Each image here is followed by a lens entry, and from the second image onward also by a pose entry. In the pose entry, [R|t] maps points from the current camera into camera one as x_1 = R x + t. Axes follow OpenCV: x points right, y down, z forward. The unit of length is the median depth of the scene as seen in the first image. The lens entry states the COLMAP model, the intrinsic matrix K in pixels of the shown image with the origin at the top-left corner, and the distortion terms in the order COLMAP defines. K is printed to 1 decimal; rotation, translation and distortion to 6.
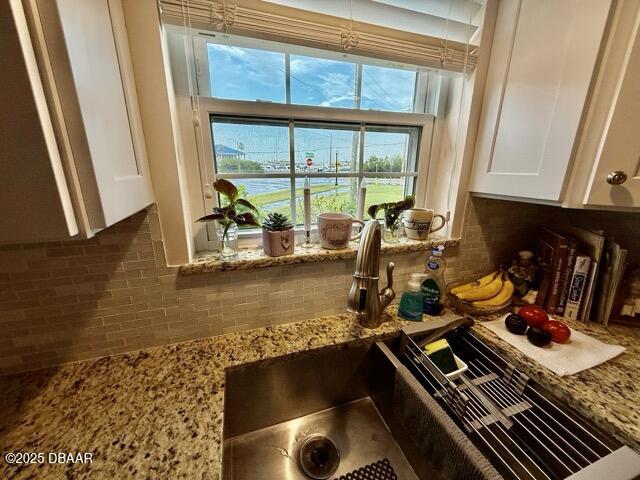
lens RADIAL K [[254.5, 0, 318.0], [0, 254.5, 239.7], [0, 0, 1]] dist [0.000015, 0.000268]
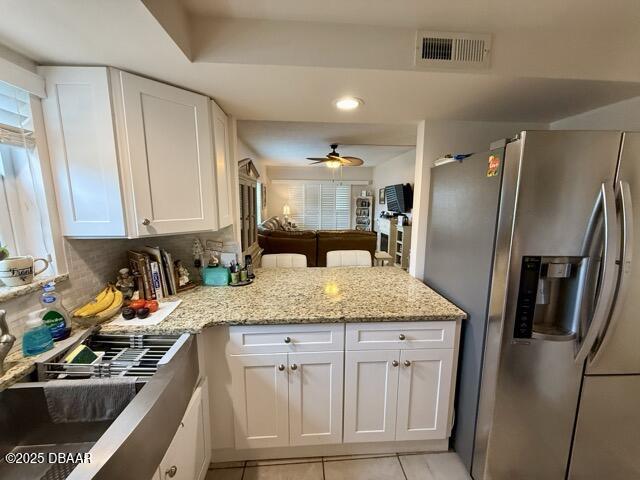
lens RADIAL K [[254.5, 0, 318.0], [0, 254.5, 239.7], [0, 0, 1]] dist [0.000015, 0.000268]
pose [[0.247485, -0.158421, 0.955852, -0.336101], [0.265124, 0.959962, 0.090457, 0.055484], [-0.931912, 0.231032, 0.279578, -0.582086]]
